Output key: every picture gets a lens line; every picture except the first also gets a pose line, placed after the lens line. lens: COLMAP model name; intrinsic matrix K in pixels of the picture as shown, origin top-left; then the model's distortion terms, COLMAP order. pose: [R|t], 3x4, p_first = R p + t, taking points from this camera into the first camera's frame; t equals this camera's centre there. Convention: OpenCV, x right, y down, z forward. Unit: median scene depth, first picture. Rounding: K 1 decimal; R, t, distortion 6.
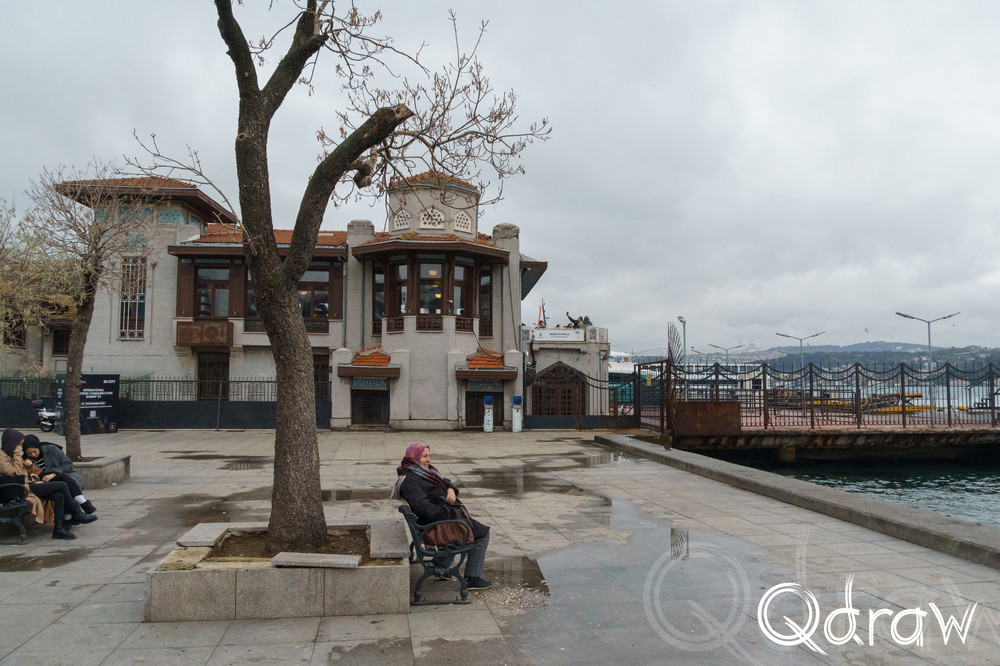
lens RADIAL K [[764.5, 0, 494.1], [0, 764.5, 329.2], [0, 0, 1]] dist [-0.009524, -0.001701]
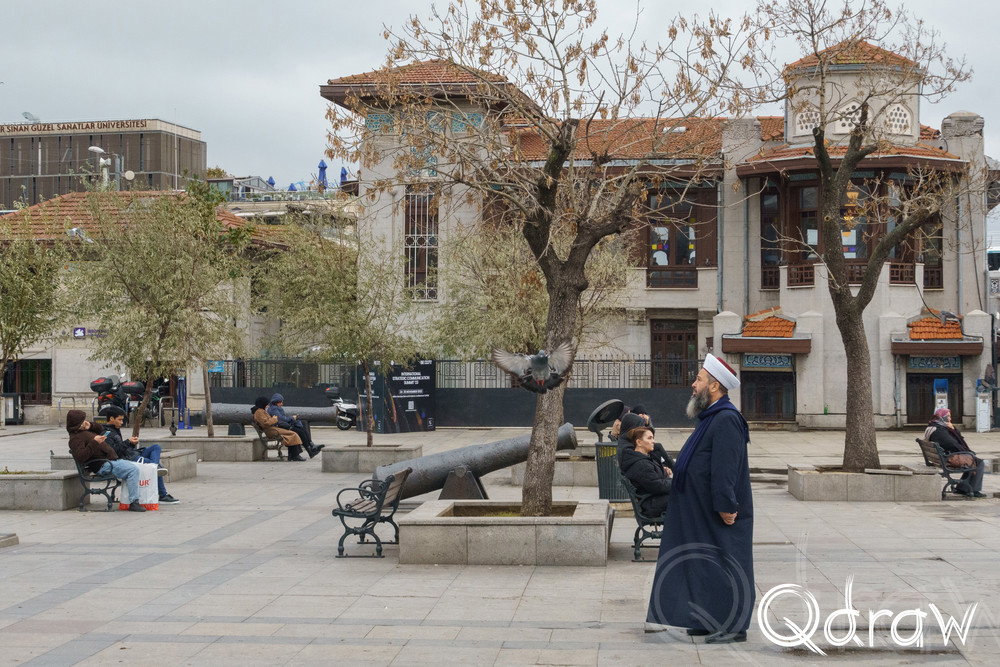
lens RADIAL K [[2272.2, 0, 500.2], [0, 2272.2, 338.5], [0, 0, 1]] dist [-0.020681, 0.000000]
pose [[0.986366, -0.006940, -0.164422, -0.061017], [0.018201, 0.997582, 0.067077, -0.091056], [0.163559, -0.069155, 0.984107, -1.044763]]
